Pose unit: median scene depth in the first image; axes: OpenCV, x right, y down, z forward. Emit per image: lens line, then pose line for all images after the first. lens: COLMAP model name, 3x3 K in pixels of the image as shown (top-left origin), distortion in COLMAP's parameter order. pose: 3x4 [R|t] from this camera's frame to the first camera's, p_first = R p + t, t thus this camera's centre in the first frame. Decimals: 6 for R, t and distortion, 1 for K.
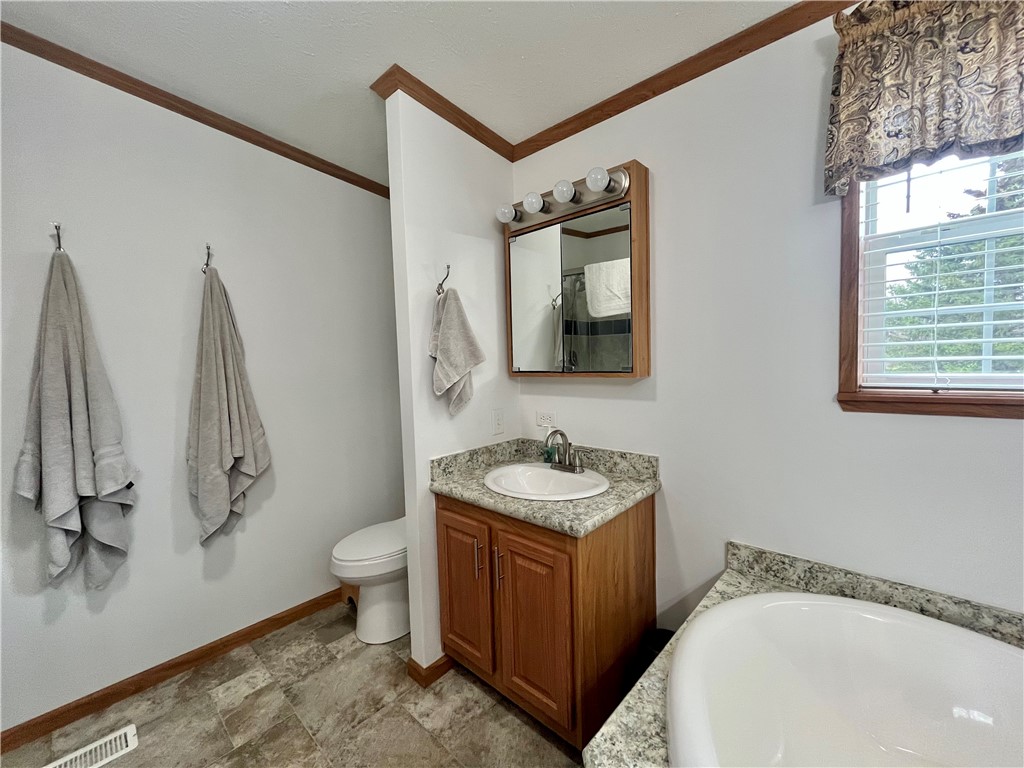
lens RADIAL K [[415.9, 0, 510.3], [0, 415.9, 382.2], [0, 0, 1]] dist [-0.003193, 0.000325]
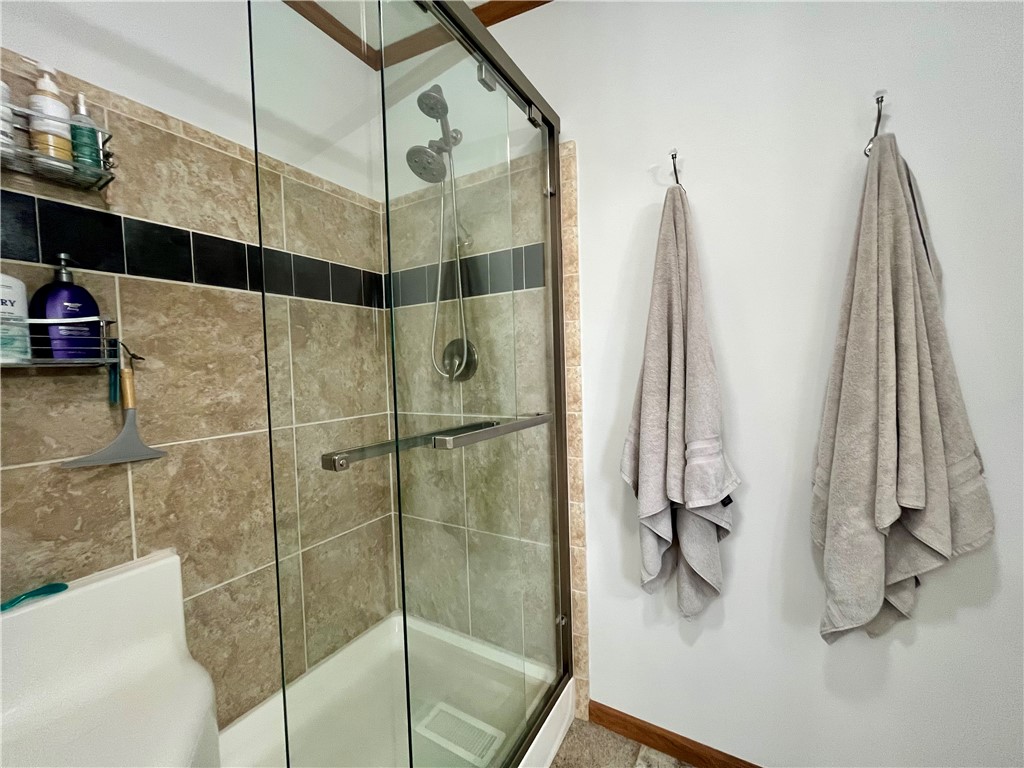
lens RADIAL K [[415.9, 0, 509.2], [0, 415.9, 385.3], [0, 0, 1]] dist [-0.003193, 0.000325]
pose [[0.217733, 0.060957, -0.974103, -0.303239], [-0.035088, 0.997891, 0.054602, 0.027678], [0.975377, 0.022291, 0.219413, 0.445593]]
